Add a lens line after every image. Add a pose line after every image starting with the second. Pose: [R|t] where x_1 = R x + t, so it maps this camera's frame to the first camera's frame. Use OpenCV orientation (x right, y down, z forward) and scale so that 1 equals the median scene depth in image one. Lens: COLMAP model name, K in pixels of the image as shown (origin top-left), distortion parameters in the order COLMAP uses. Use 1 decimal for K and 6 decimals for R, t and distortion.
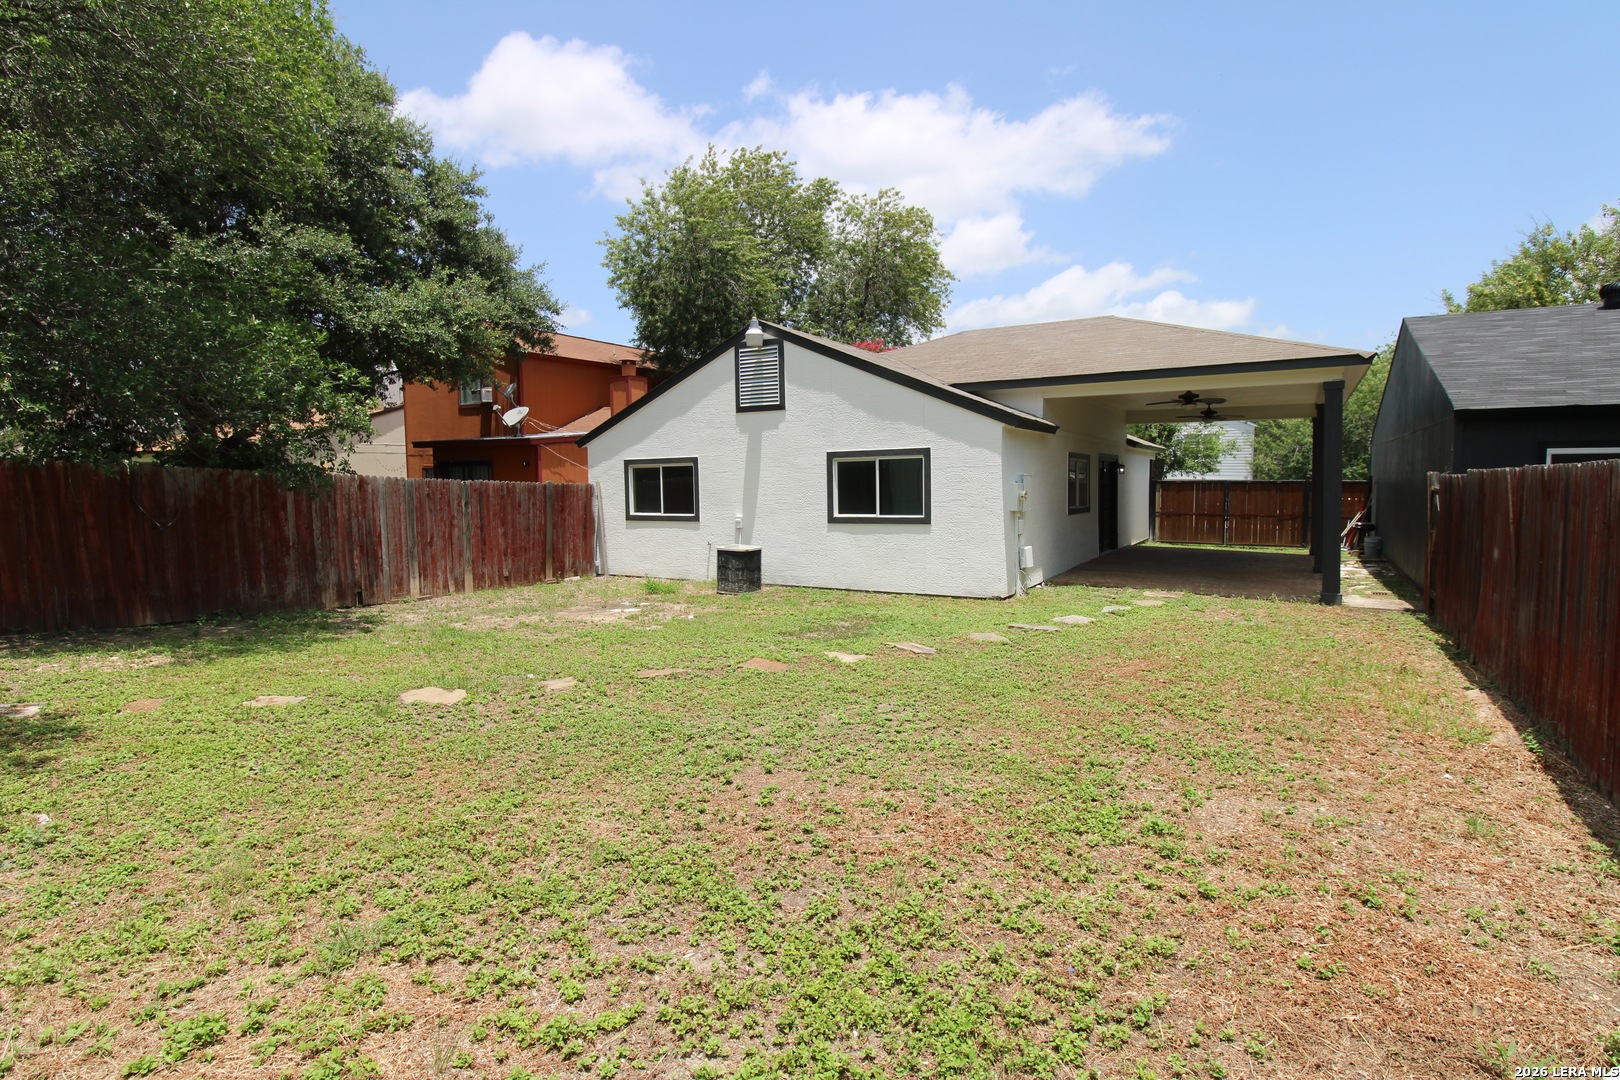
lens RADIAL K [[825.1, 0, 811.2], [0, 825.1, 539.0], [0, 0, 1]] dist [-0.002346, -0.000301]
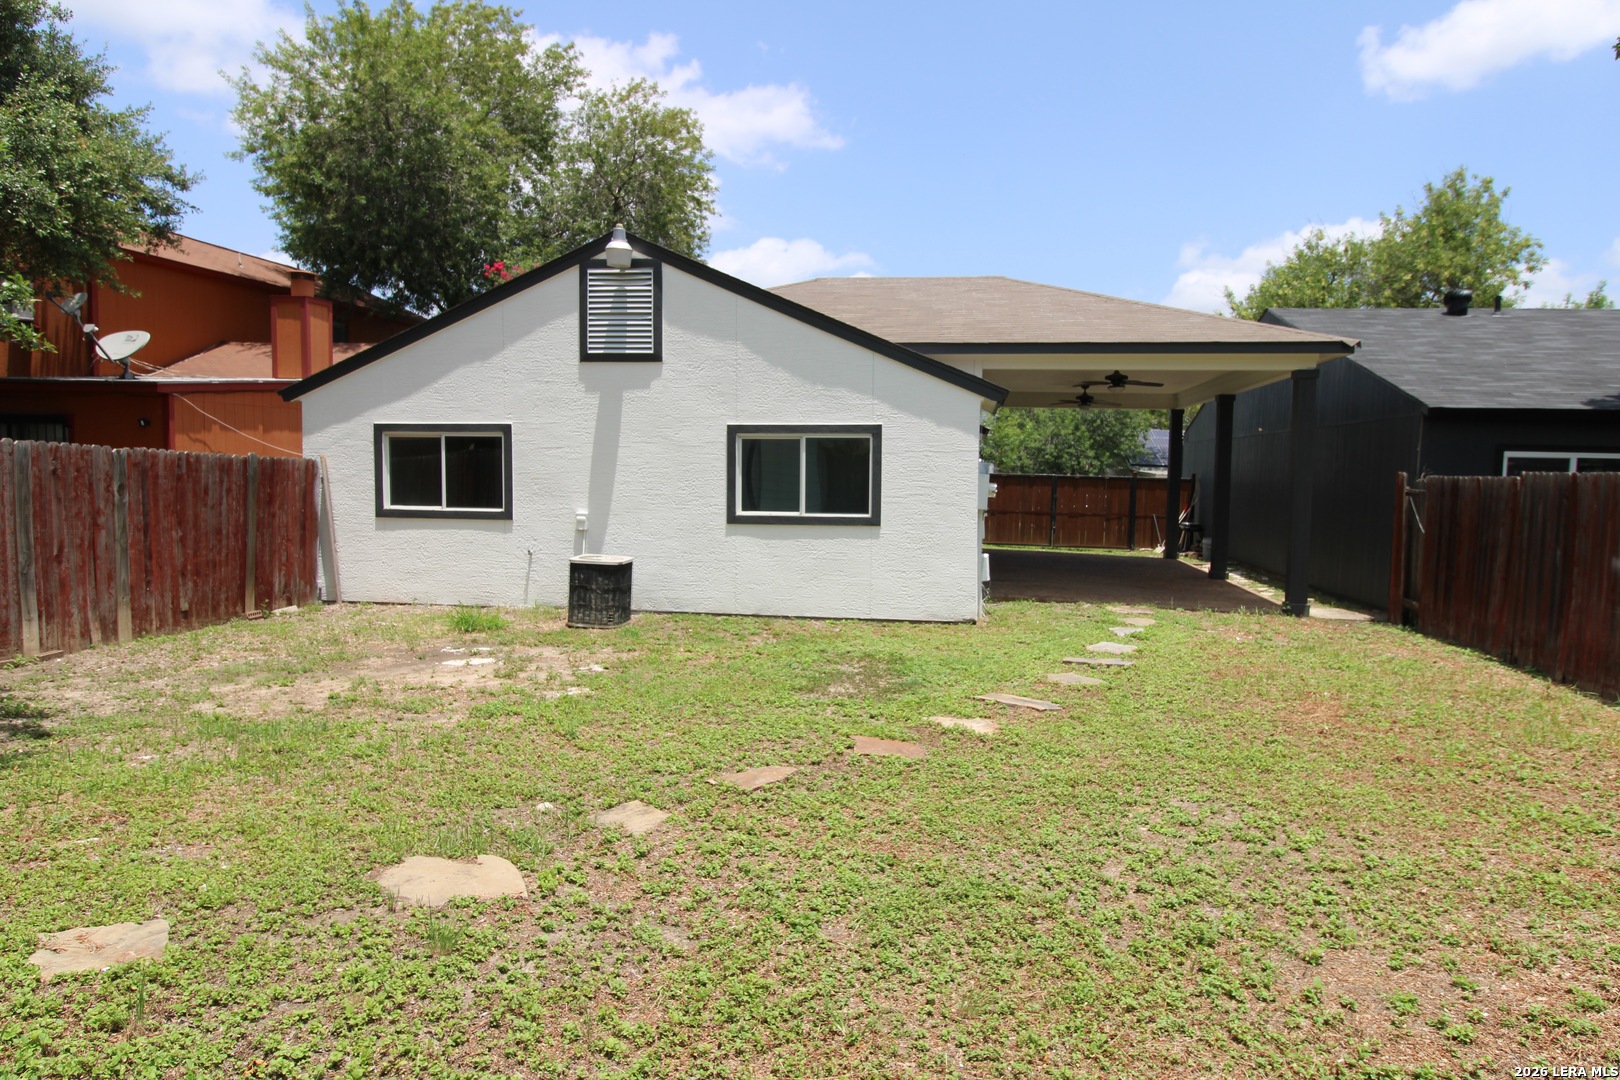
lens RADIAL K [[993.5, 0, 808.8], [0, 993.5, 538.4], [0, 0, 1]] dist [-0.000572, -0.002742]
pose [[0.923778, -0.003028, 0.382918, -0.234492], [0.001717, 0.999991, 0.003765, -0.009318], [-0.382926, -0.002821, 0.923775, 0.167024]]
